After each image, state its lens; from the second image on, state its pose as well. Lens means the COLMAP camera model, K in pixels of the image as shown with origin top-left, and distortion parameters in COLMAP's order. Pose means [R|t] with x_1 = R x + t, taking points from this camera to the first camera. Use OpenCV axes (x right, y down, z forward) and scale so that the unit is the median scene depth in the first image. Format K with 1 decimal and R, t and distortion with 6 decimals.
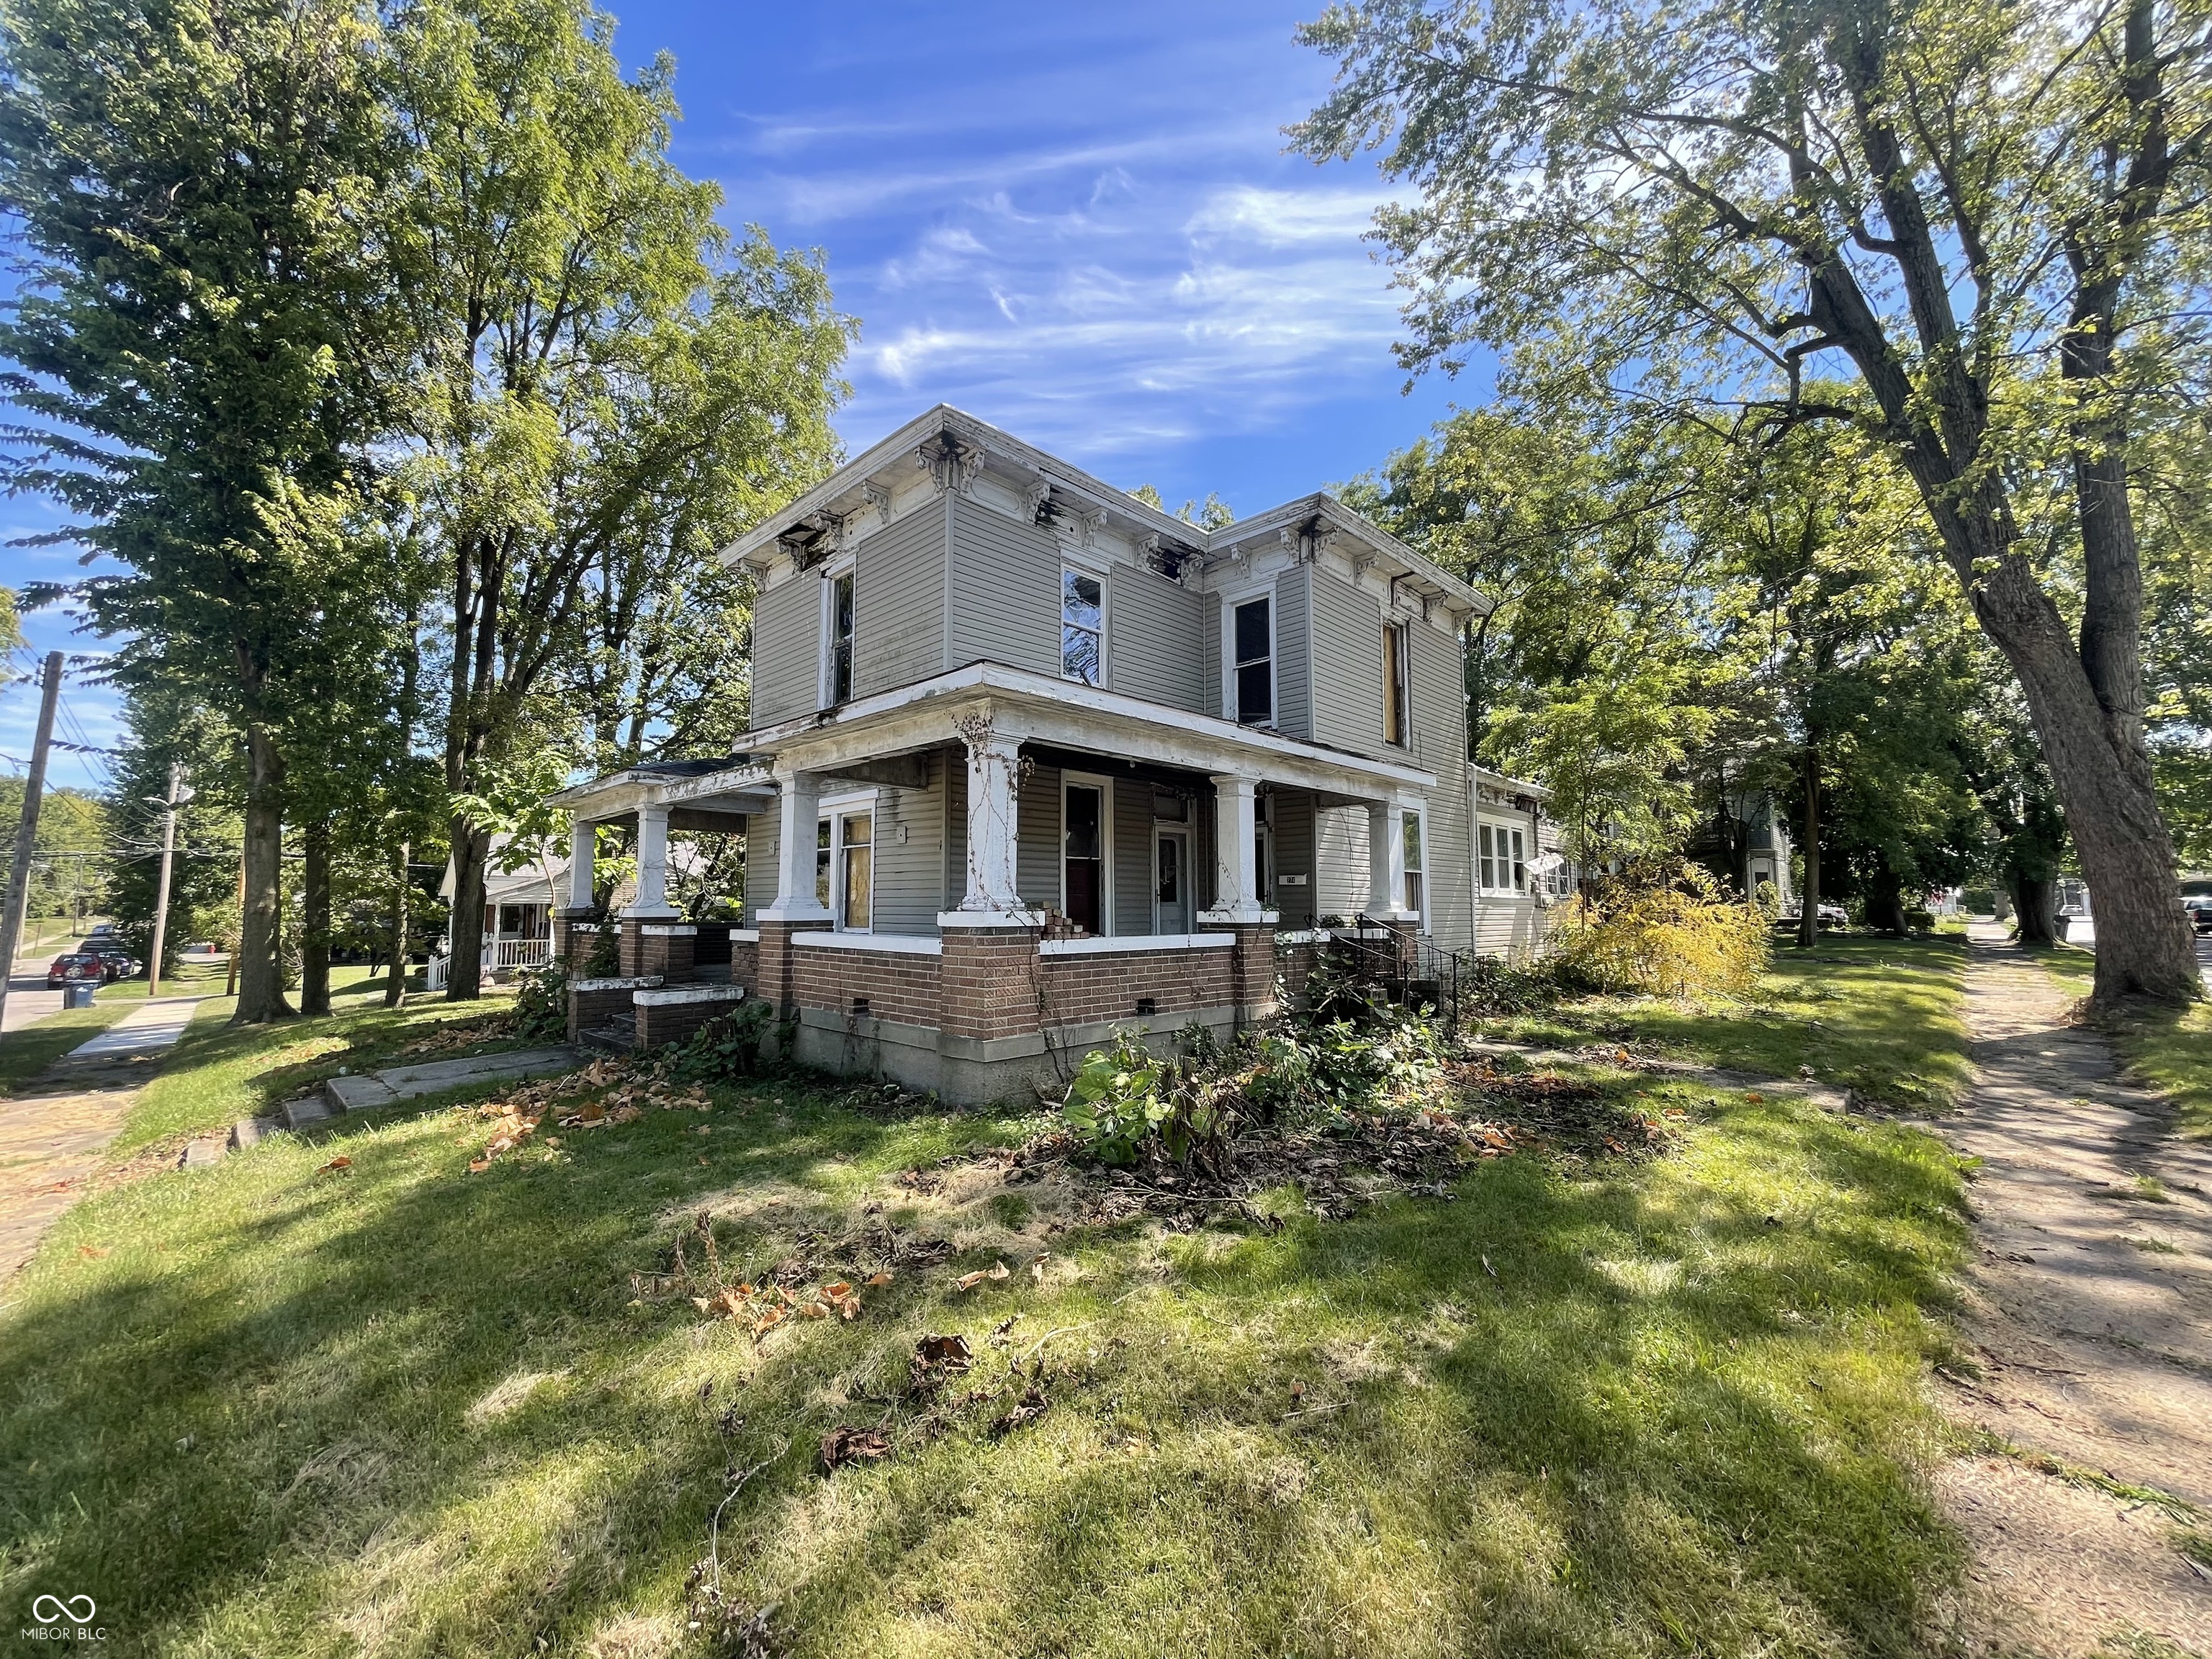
lens RADIAL K [[894.7, 0, 1131.3], [0, 894.7, 777.7], [0, 0, 1]] dist [0.001587, -0.001185]
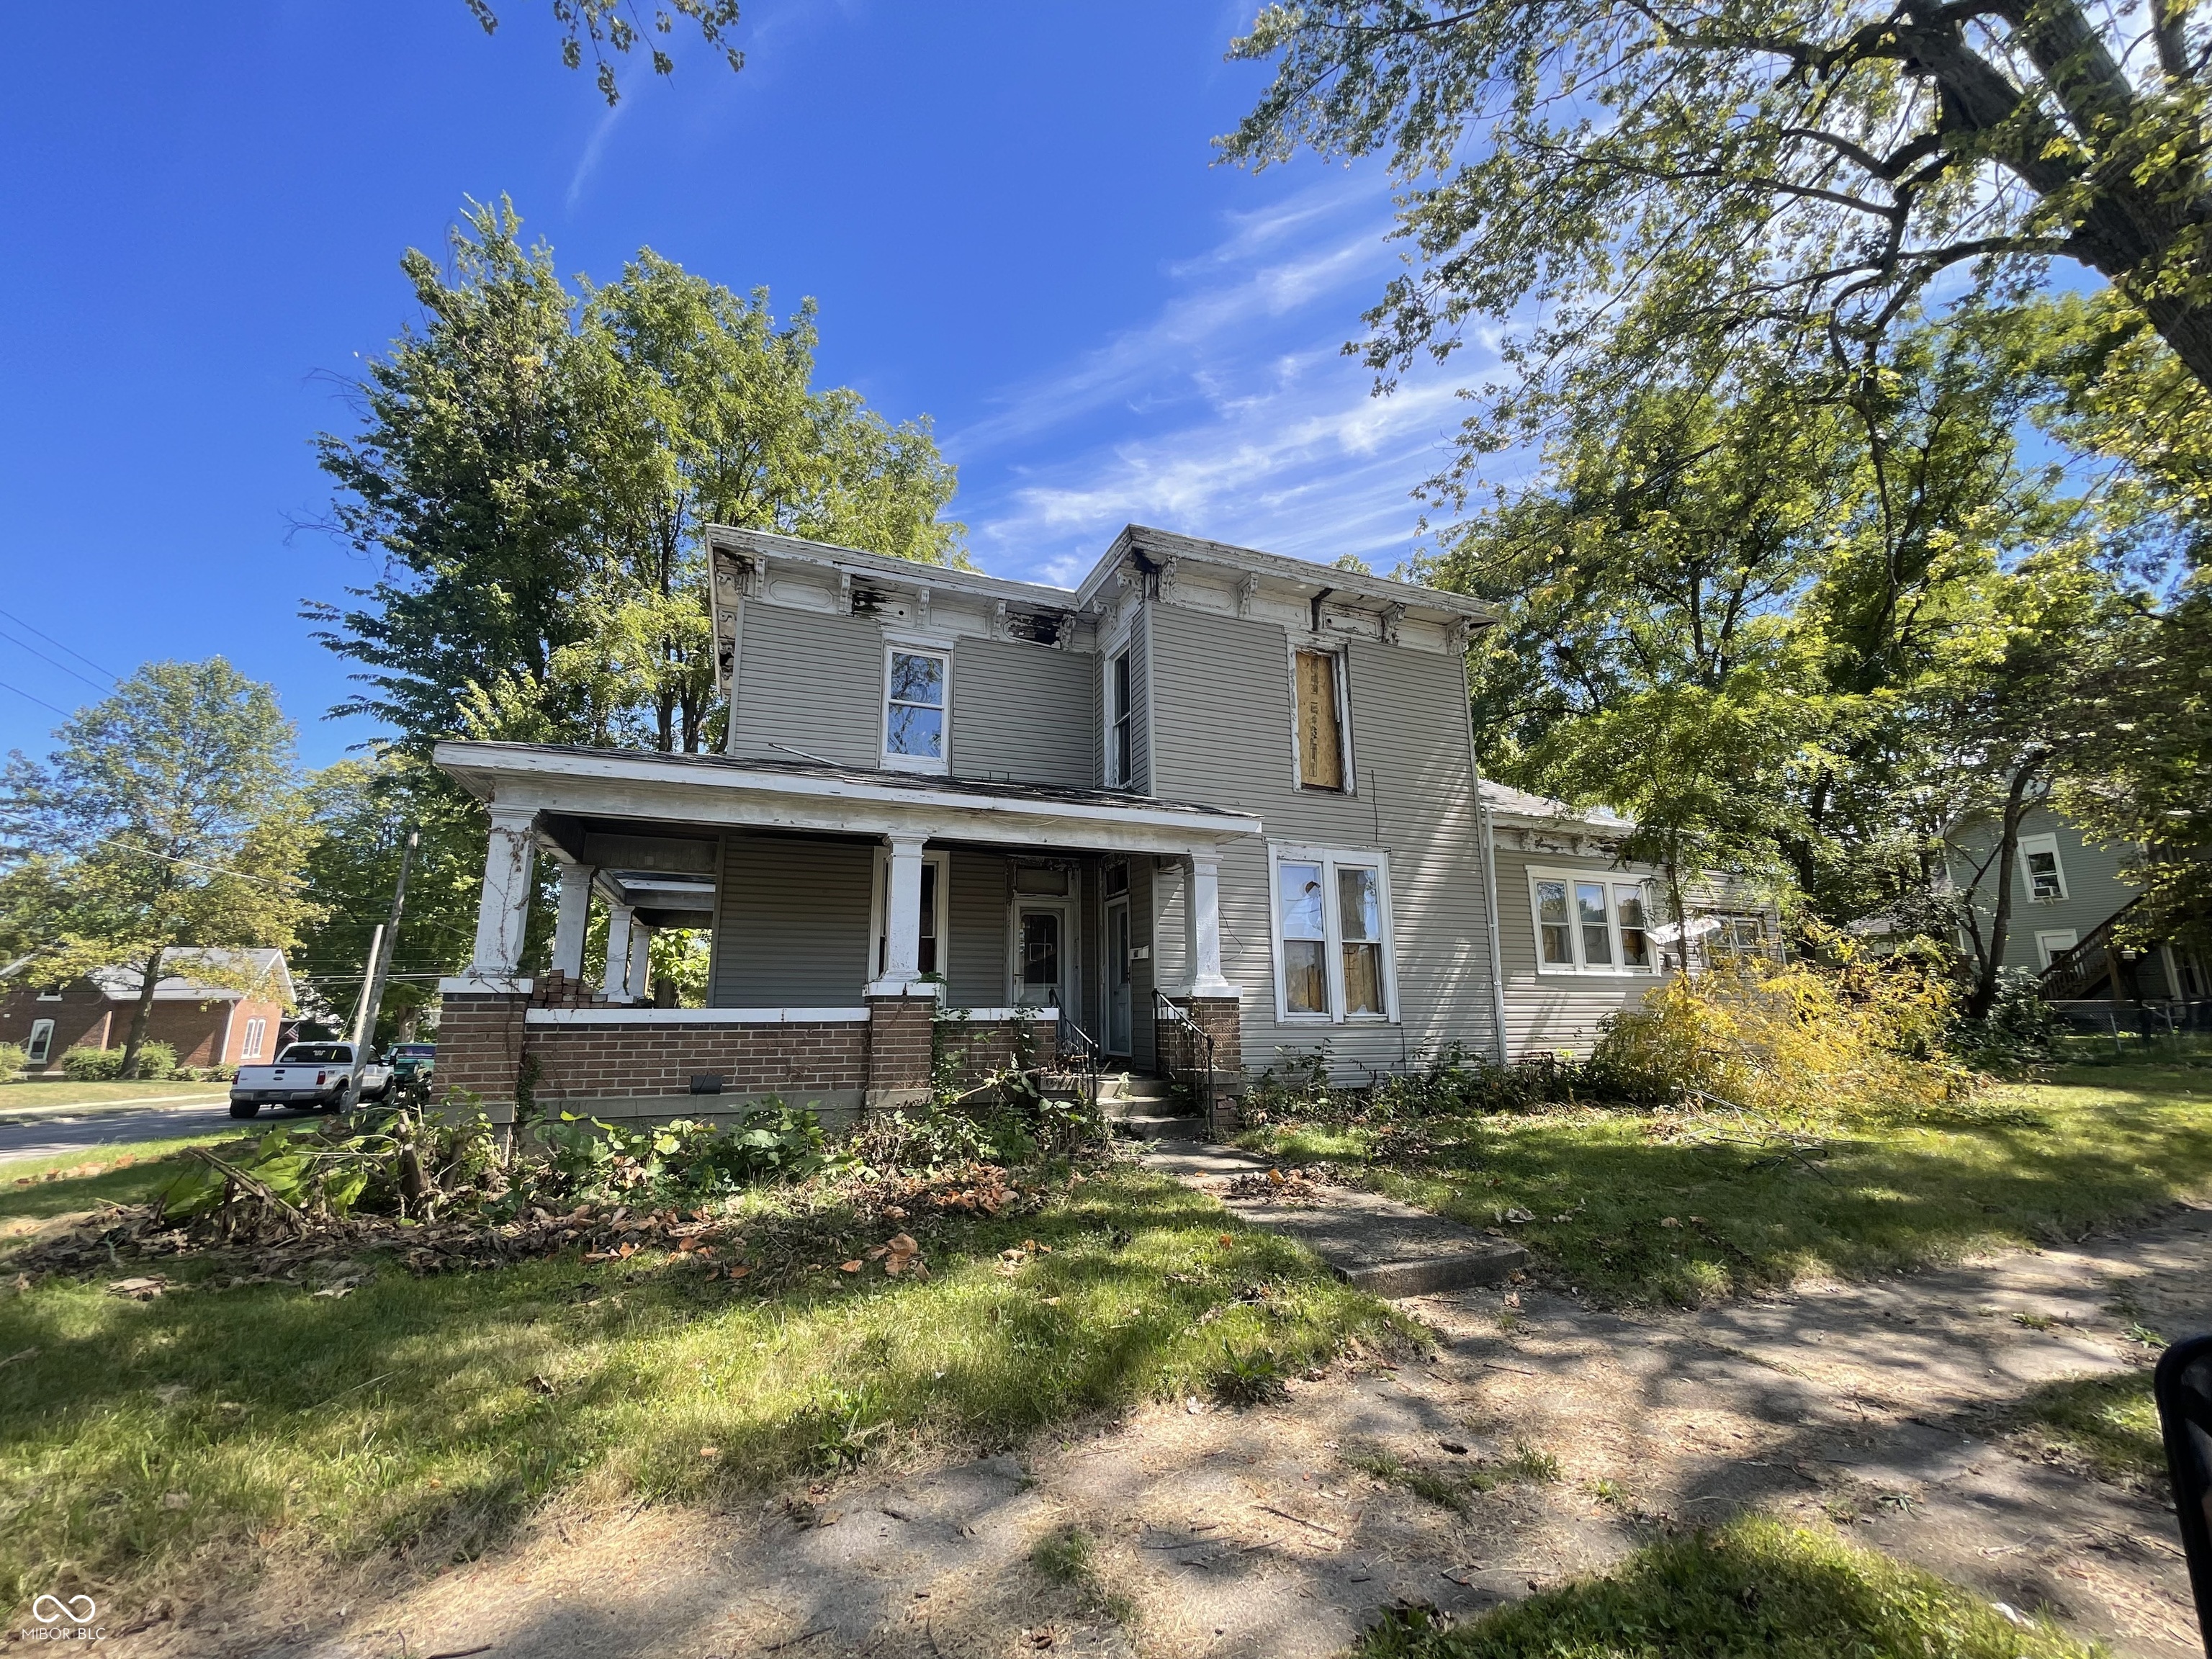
lens RADIAL K [[894.7, 0, 1140.7], [0, 894.7, 775.8], [0, 0, 1]] dist [0.001587, -0.001185]
pose [[0.913066, -0.111209, -0.392356, 0.537446], [0.064459, 0.989361, -0.130419, 0.055521], [0.402686, 0.093790, 0.910521, 0.186374]]
